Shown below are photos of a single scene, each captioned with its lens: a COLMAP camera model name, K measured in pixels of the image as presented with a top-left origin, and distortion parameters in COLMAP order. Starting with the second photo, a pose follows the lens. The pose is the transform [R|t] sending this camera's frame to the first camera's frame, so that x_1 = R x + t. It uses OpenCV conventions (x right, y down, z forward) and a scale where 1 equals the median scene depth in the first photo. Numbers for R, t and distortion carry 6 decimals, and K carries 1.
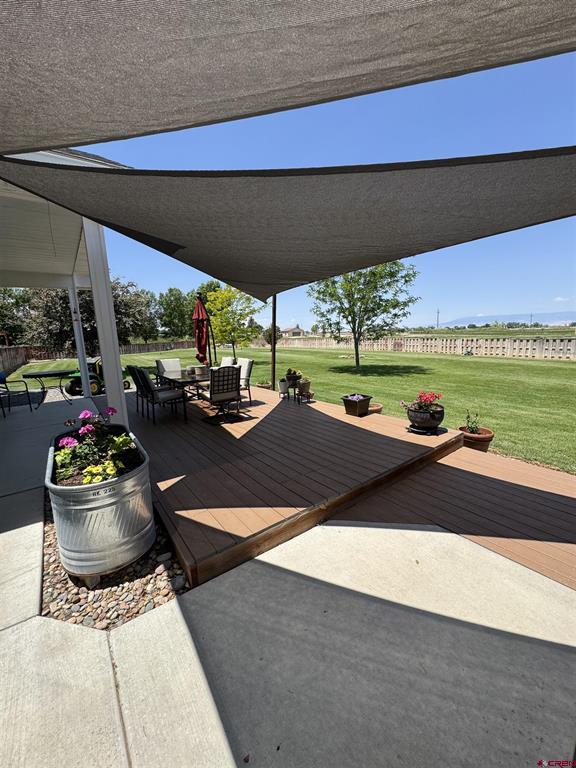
lens RADIAL K [[305.7, 0, 288.2], [0, 305.7, 387.0], [0, 0, 1]] dist [-0.002438, -0.000136]
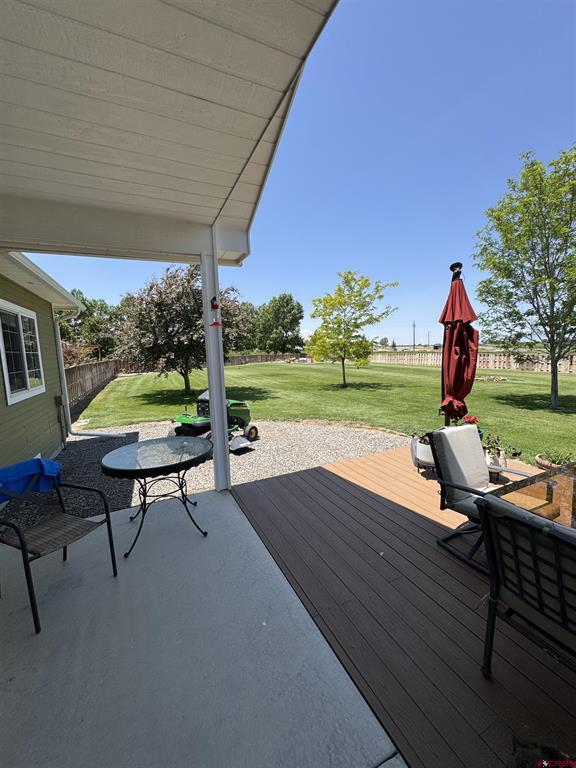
lens RADIAL K [[305.7, 0, 287.2], [0, 305.7, 386.4], [0, 0, 1]] dist [-0.002438, -0.000136]
pose [[0.980710, 0.025643, -0.193779, -0.212013], [-0.034196, 0.998577, -0.040918, -0.047382], [0.192454, 0.046755, 0.980192, 0.248151]]
